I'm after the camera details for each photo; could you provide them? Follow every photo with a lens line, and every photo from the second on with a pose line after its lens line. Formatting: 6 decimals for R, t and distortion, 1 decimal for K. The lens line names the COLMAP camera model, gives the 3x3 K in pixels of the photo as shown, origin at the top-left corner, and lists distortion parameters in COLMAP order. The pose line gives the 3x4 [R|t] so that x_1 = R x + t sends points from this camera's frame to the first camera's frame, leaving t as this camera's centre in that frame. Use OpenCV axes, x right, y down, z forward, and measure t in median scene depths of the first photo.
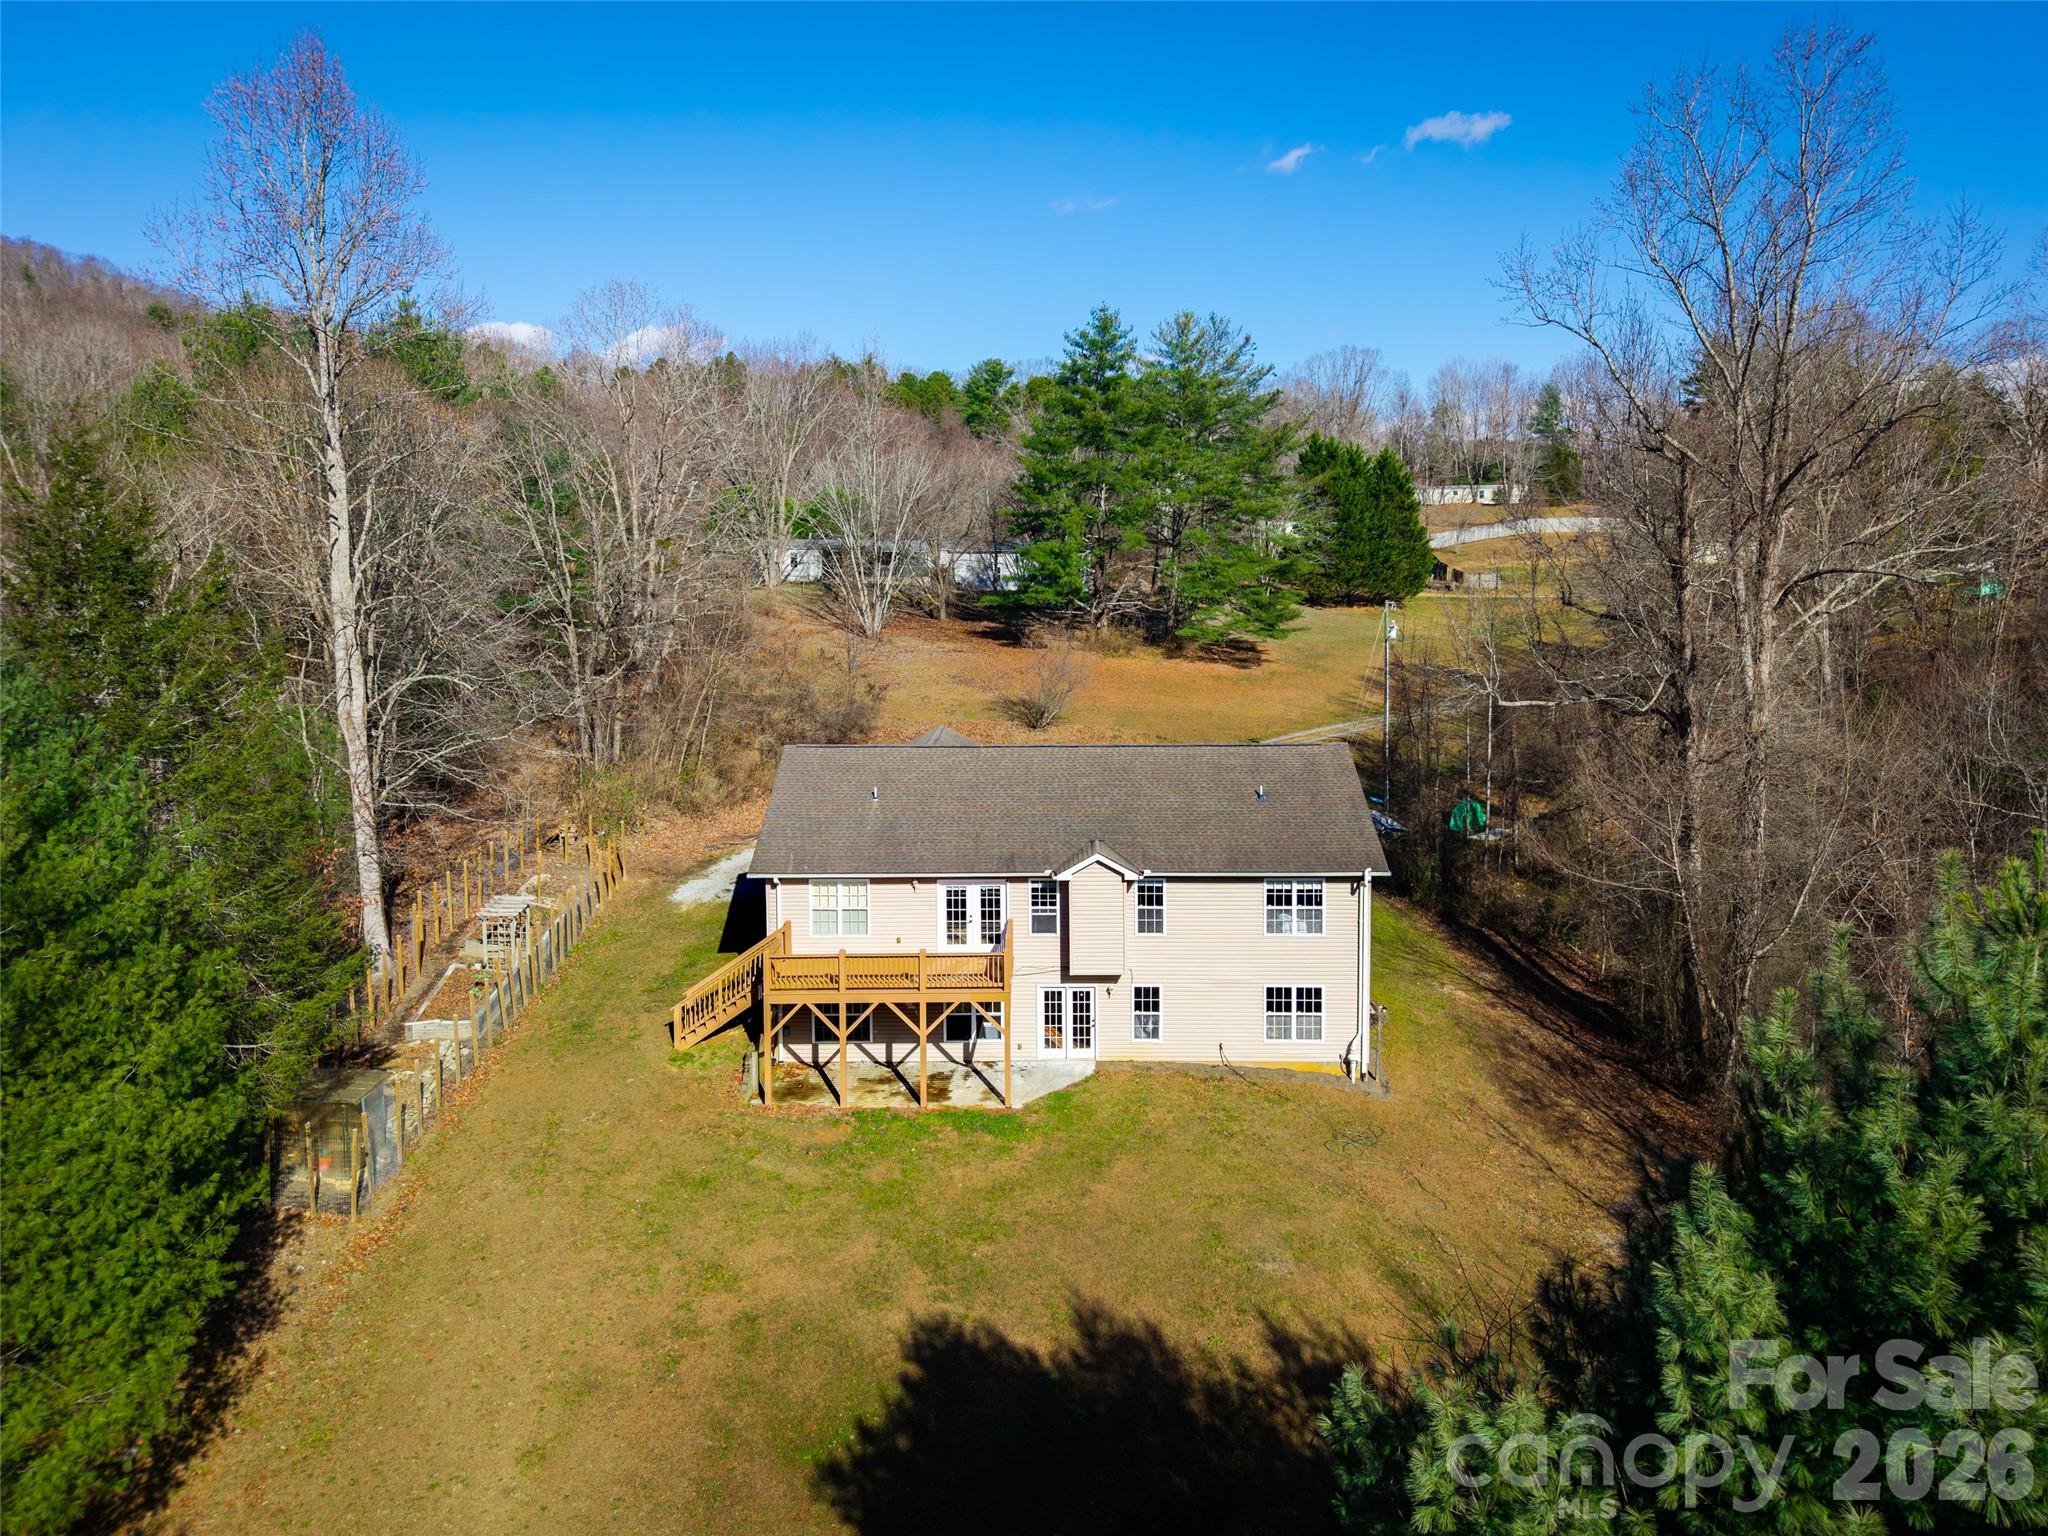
lens RADIAL K [[1416.7, 0, 1031.4], [0, 1416.7, 749.6], [0, 0, 1]] dist [0.047069, 0.004570]
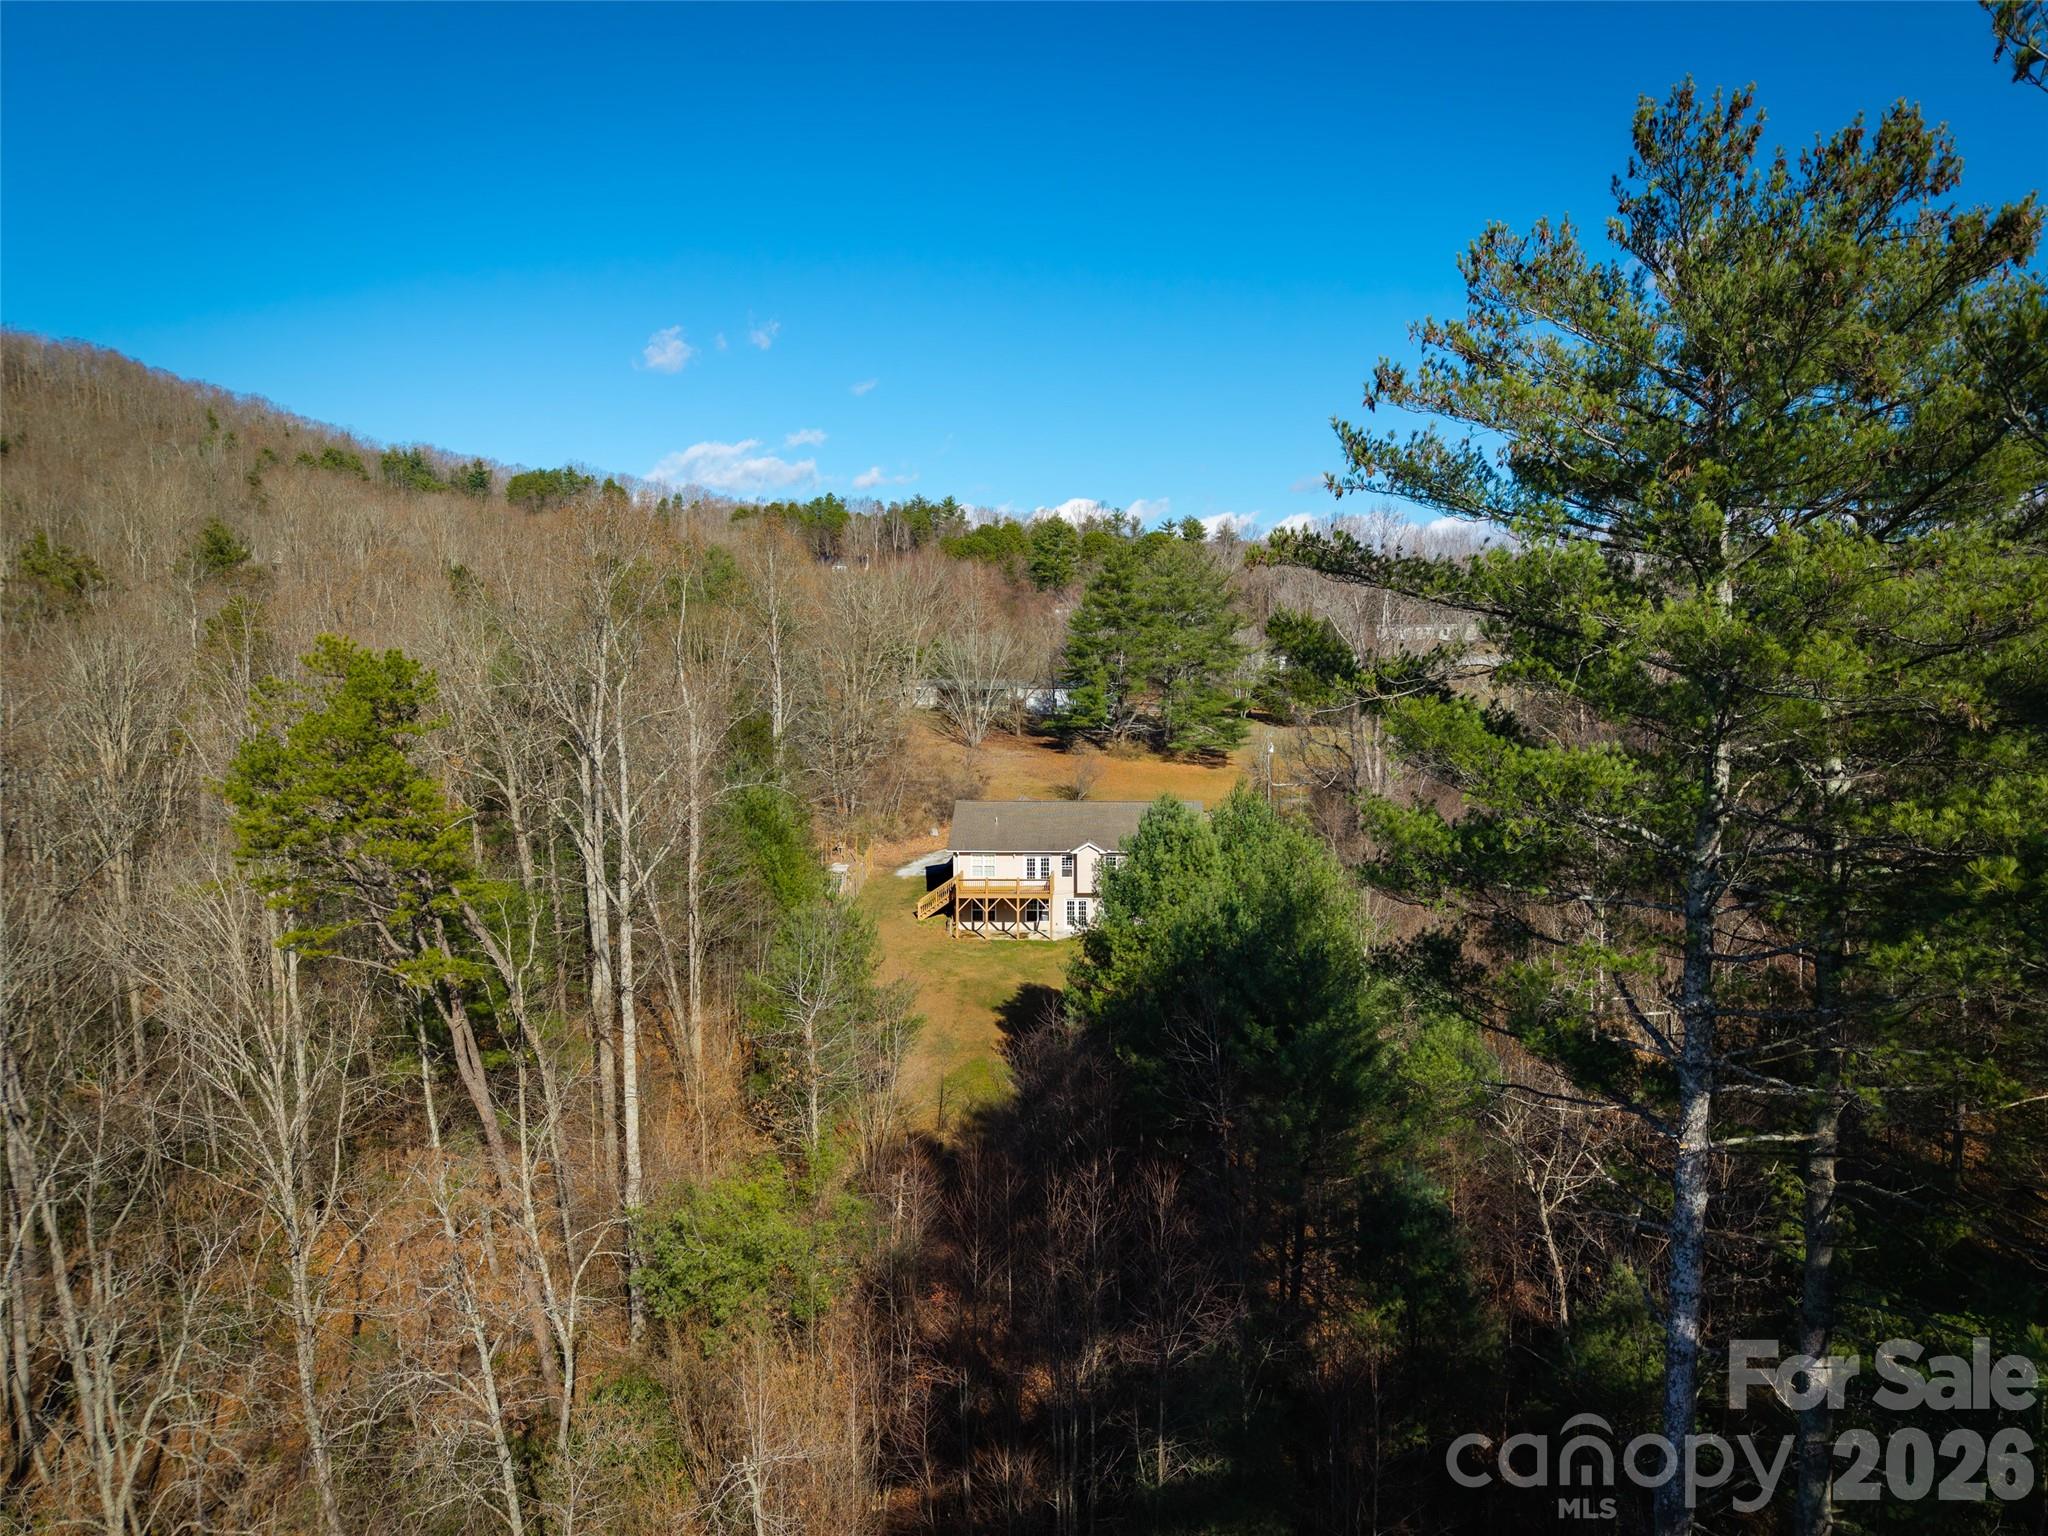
lens RADIAL K [[1416.7, 0, 1024.1], [0, 1416.7, 762.4], [0, 0, 1]] dist [0.047069, 0.004570]
pose [[0.998742, 0.005404, -0.049850, 0.043744], [-0.008366, 0.998200, -0.059392, 0.062236], [0.049439, 0.059735, 0.996989, -1.135100]]
